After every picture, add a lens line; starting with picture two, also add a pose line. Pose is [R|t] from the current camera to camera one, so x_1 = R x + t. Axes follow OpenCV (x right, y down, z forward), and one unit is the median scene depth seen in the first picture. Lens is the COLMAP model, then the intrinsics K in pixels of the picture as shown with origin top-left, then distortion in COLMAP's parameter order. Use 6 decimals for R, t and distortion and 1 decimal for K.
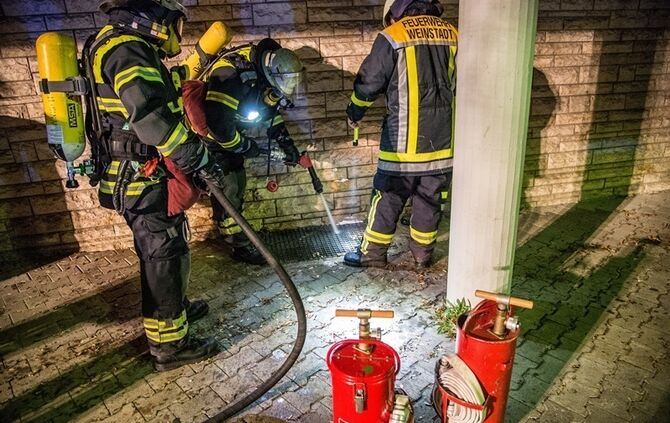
lens RADIAL K [[458.1, 0, 344.1], [0, 458.1, 231.3], [0, 0, 1]] dist [-0.108843, 0.051352]
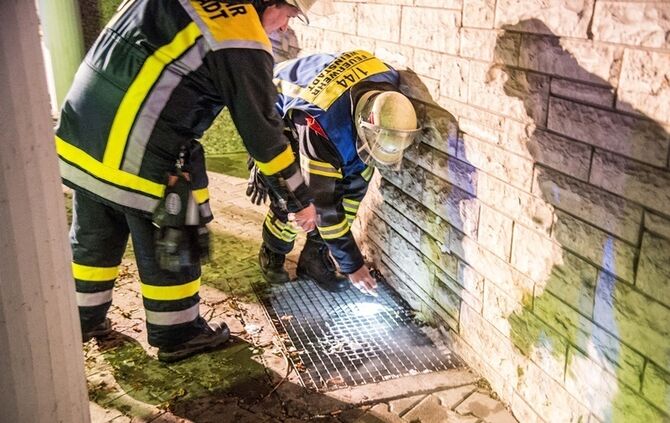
lens RADIAL K [[739.1, 0, 334.3], [0, 739.1, 216.4], [0, 0, 1]] dist [0.116547, 0.000000]
pose [[0.070133, 0.348653, -0.934624, 0.768850], [-0.387746, 0.872782, 0.296487, -0.361903], [0.919094, 0.341603, 0.196400, 0.840849]]
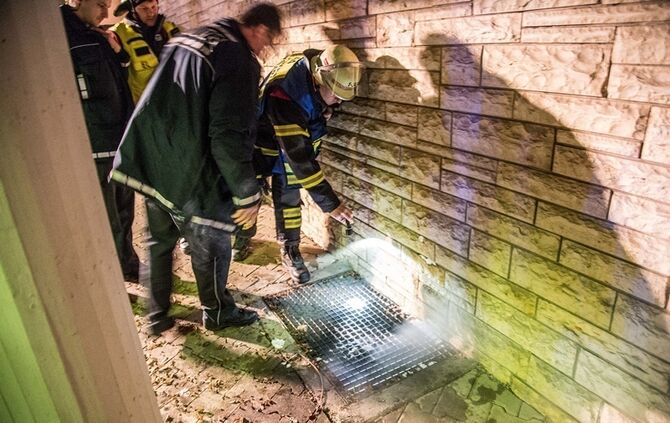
lens RADIAL K [[458.1, 0, 337.4], [0, 458.1, 218.6], [0, 0, 1]] dist [-0.108843, 0.051352]
pose [[0.273592, 0.376621, -0.885045, 0.516725], [-0.340847, 0.898403, 0.276940, -0.317957], [0.899428, 0.225896, 0.374166, 0.759509]]
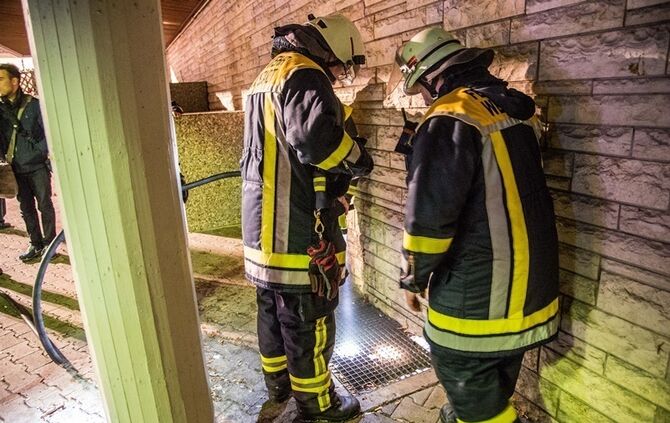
lens RADIAL K [[458.1, 0, 337.0], [0, 458.1, 214.7], [0, 0, 1]] dist [-0.108843, 0.051352]
pose [[0.226380, 0.268647, -0.936259, 0.656770], [-0.348781, 0.919834, 0.179602, -0.321769], [0.909453, 0.285891, 0.301931, 0.731912]]
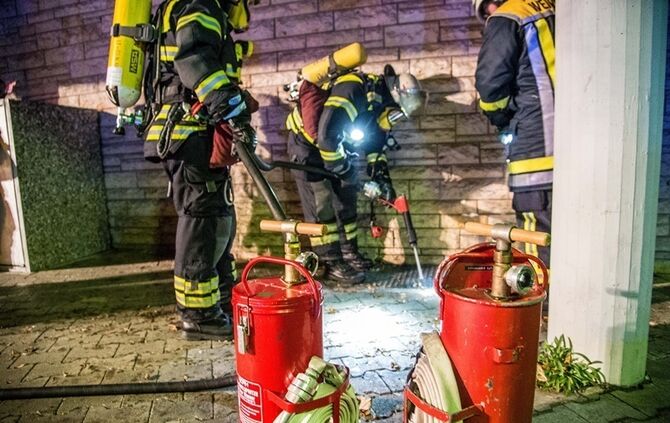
lens RADIAL K [[458.1, 0, 334.7], [0, 458.1, 221.5], [0, 0, 1]] dist [-0.108843, 0.051352]
pose [[0.884052, 0.075549, -0.461242, 0.188543], [-0.182408, 0.964362, -0.191661, 0.127964], [0.430324, 0.253572, 0.866327, 0.165108]]
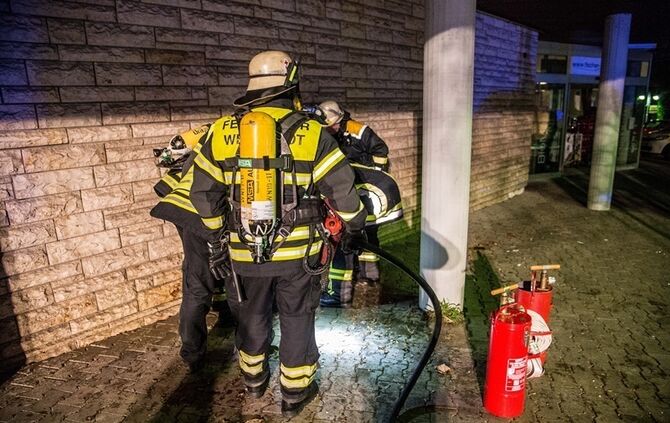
lens RADIAL K [[458.1, 0, 343.0], [0, 458.1, 228.1], [0, 0, 1]] dist [-0.108843, 0.051352]
pose [[0.813137, -0.123370, 0.568848, -0.573350], [0.209614, 0.973776, -0.088443, -0.004661], [-0.543019, 0.191155, 0.817674, -0.016282]]
